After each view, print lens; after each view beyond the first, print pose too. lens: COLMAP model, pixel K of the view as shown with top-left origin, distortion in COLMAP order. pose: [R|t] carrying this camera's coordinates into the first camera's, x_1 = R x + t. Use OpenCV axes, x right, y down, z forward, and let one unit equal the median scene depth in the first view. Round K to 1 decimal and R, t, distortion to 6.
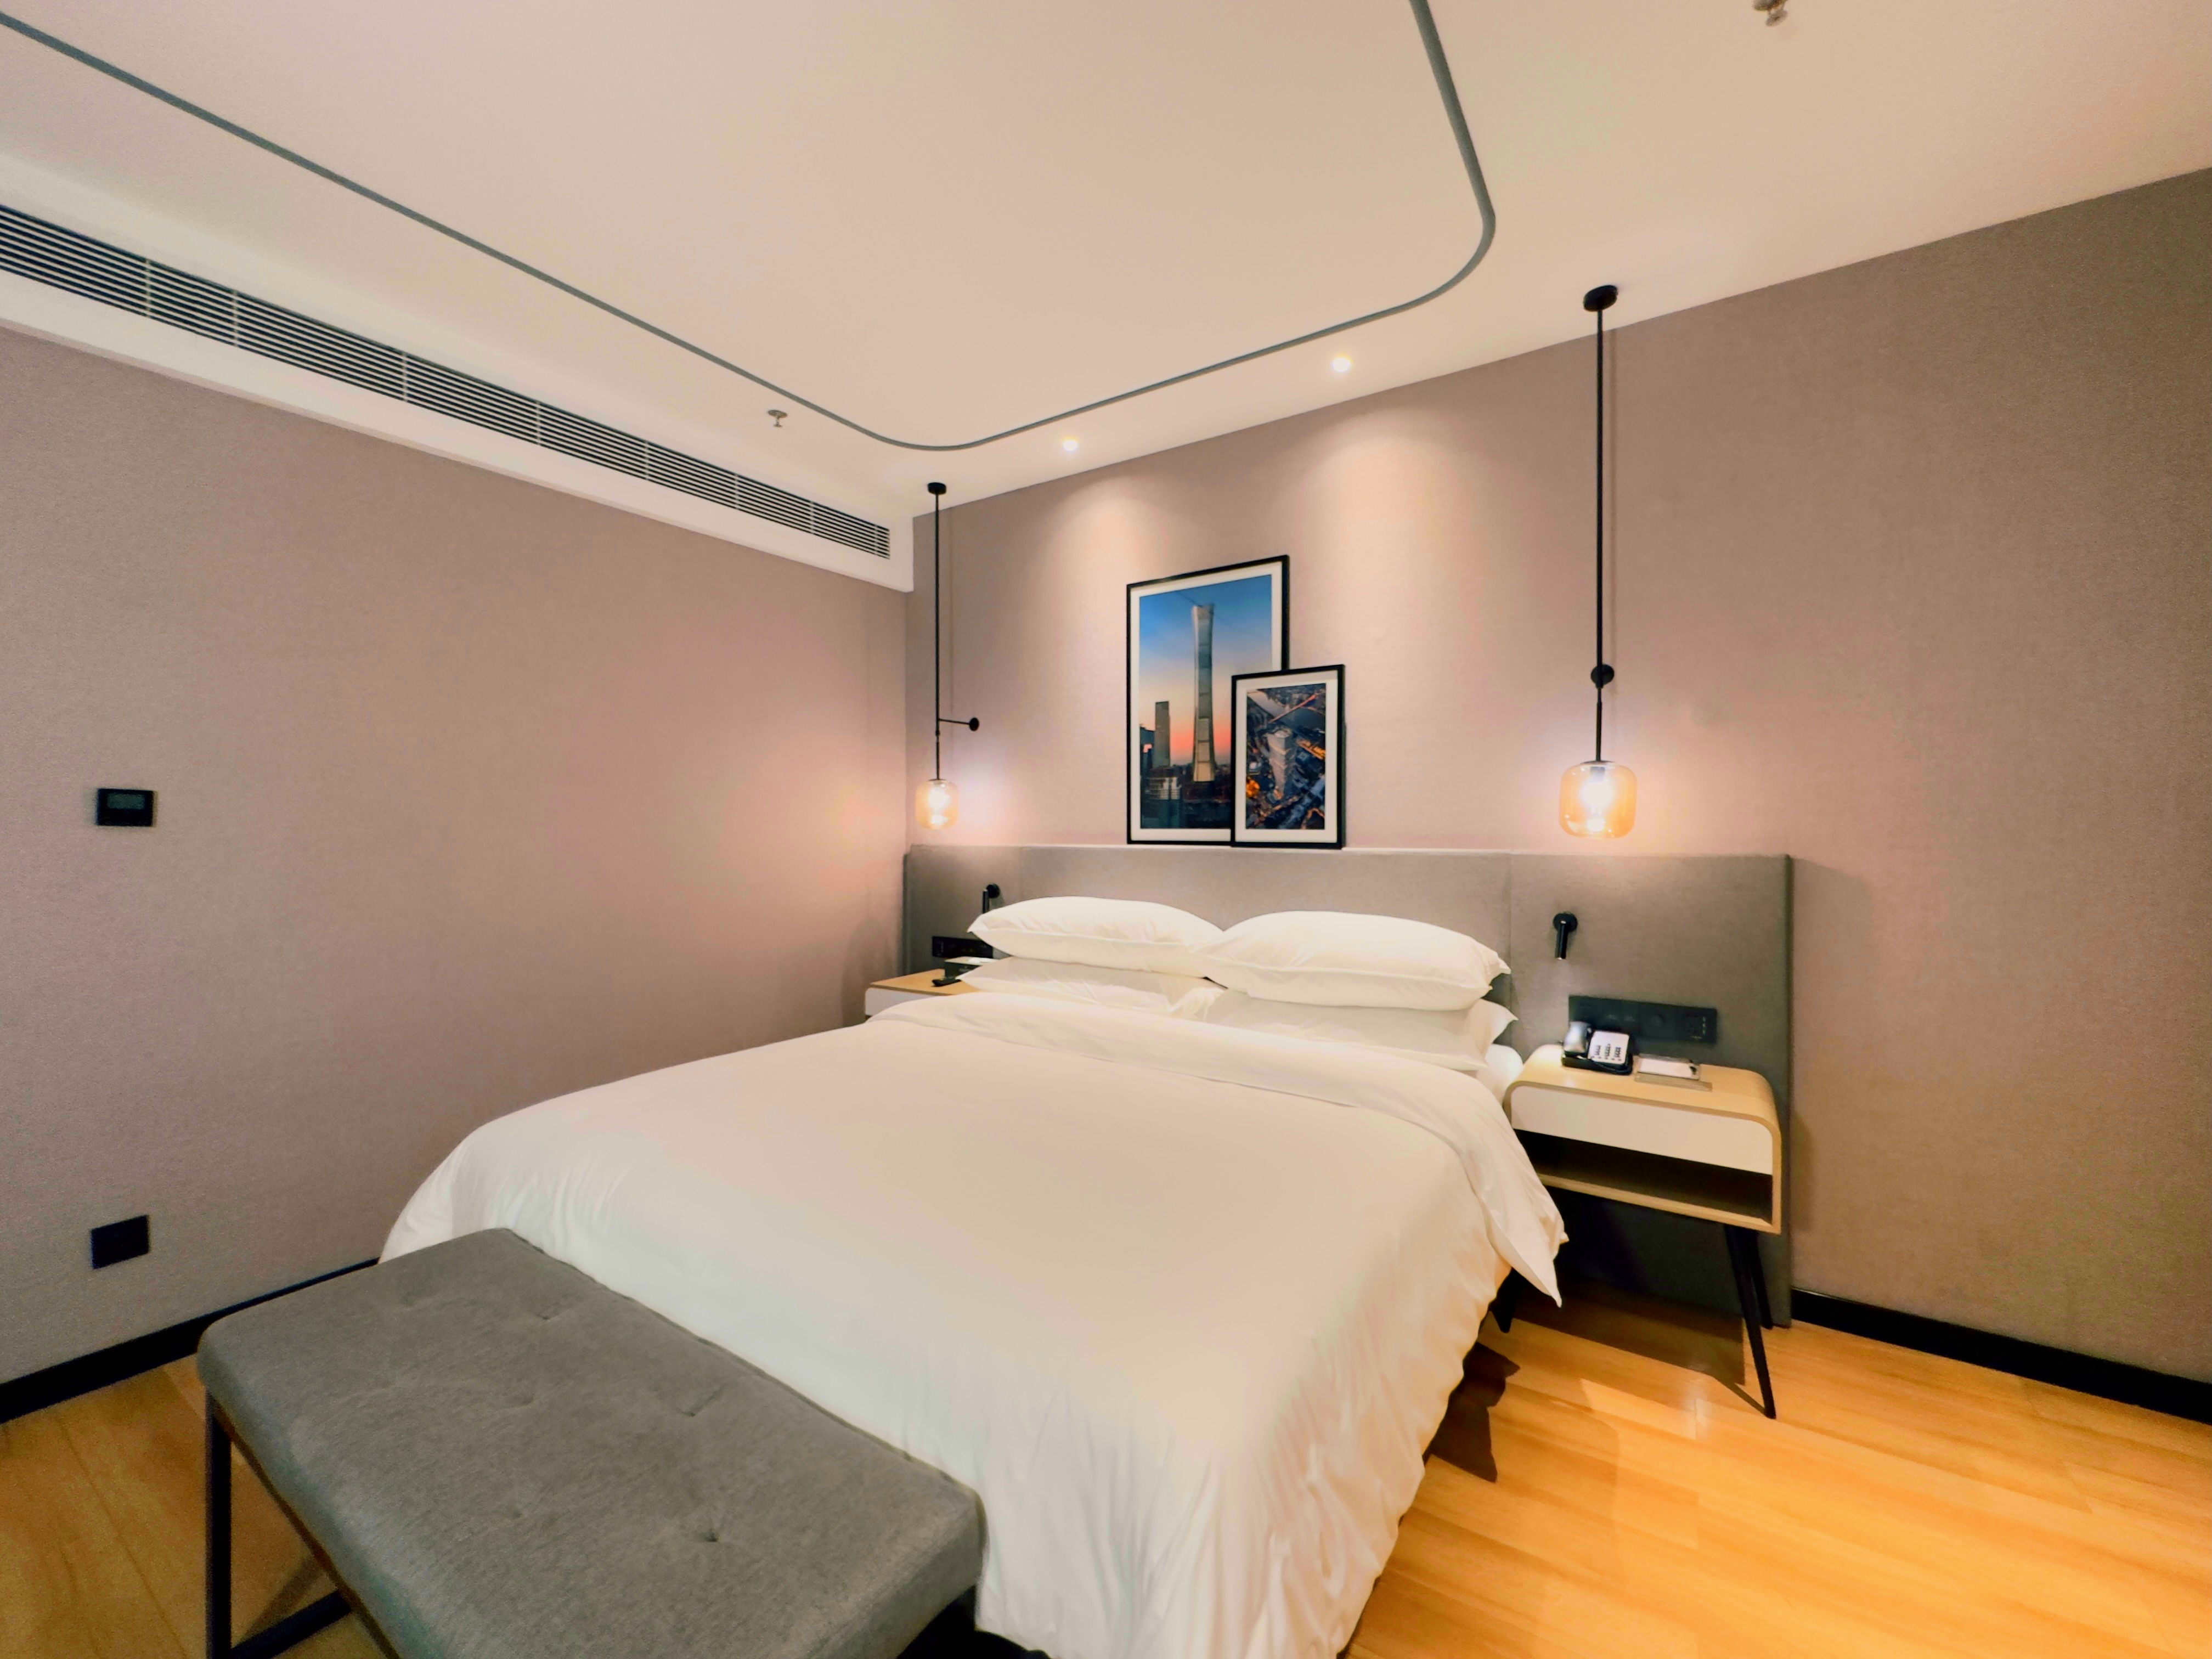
lens RADIAL K [[886.7, 0, 1106.0], [0, 886.7, 829.5], [0, 0, 1]] dist [0.001450, 0.000130]
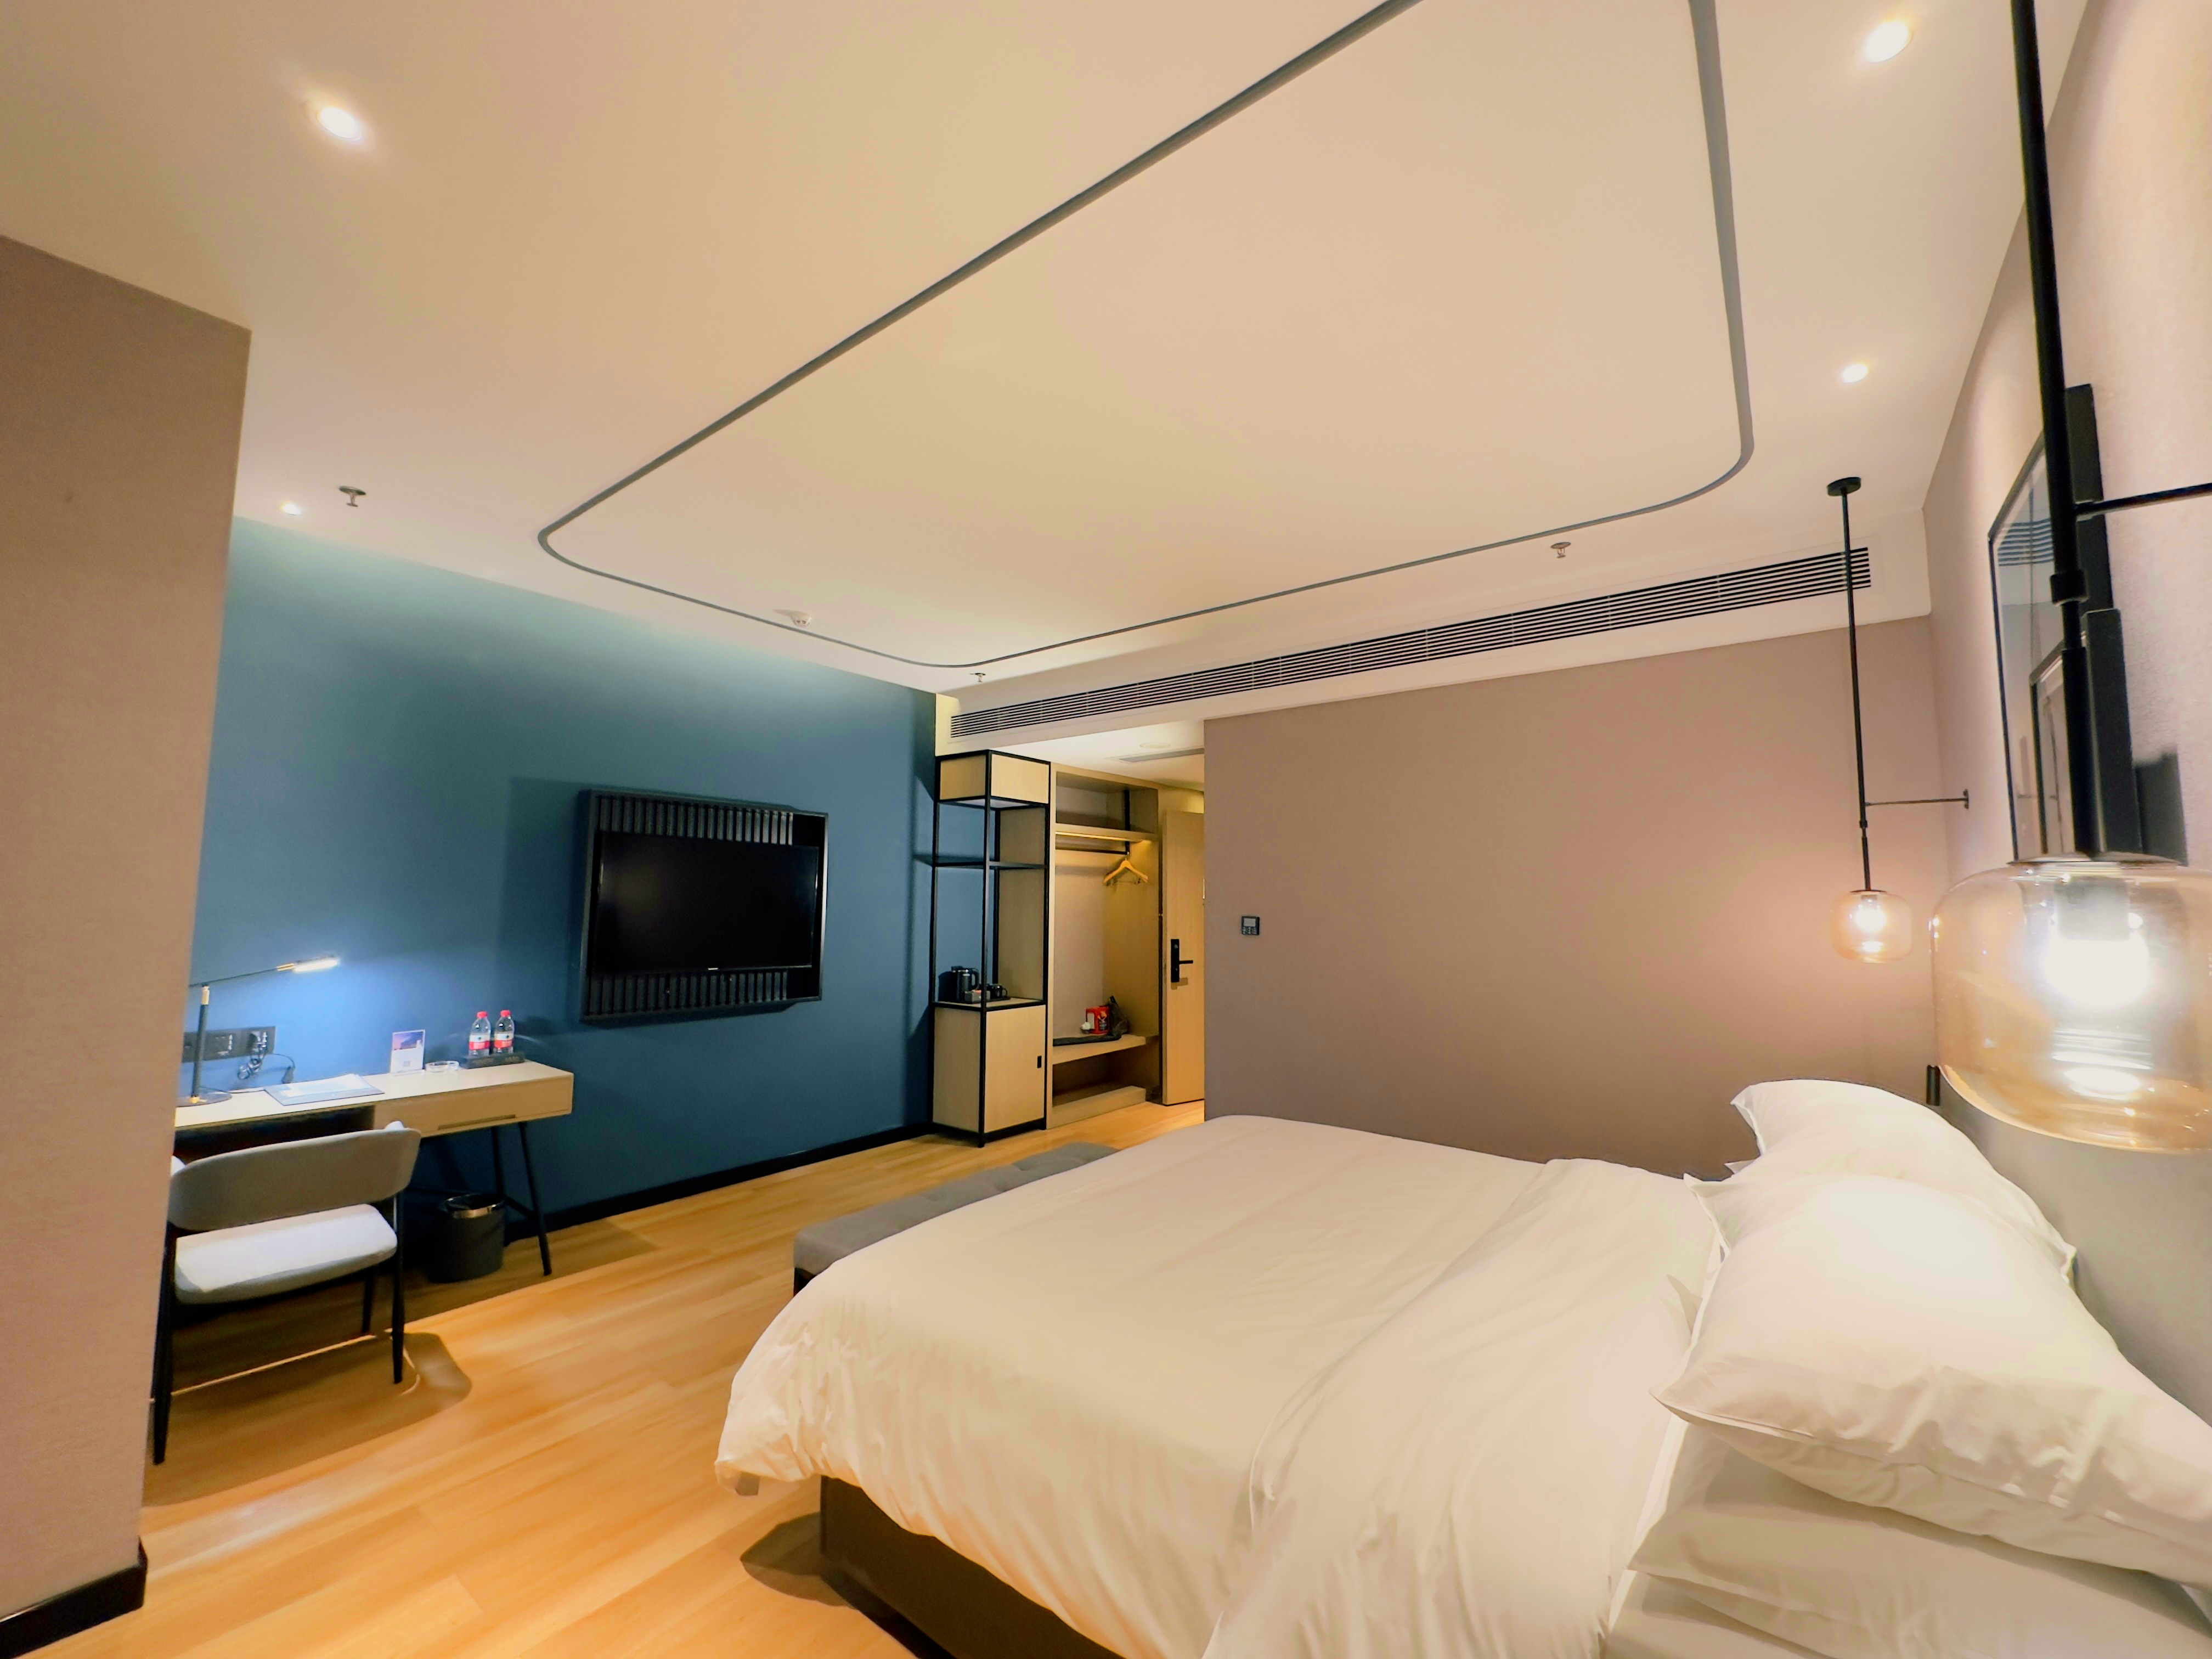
lens RADIAL K [[886.7, 0, 1106.0], [0, 886.7, 829.5], [0, 0, 1]] dist [0.001450, 0.000130]
pose [[-0.076219, -0.085850, -0.993388, 0.832666], [-0.011445, 0.996296, -0.085223, -0.056864], [0.997025, 0.004874, -0.076919, 0.691297]]
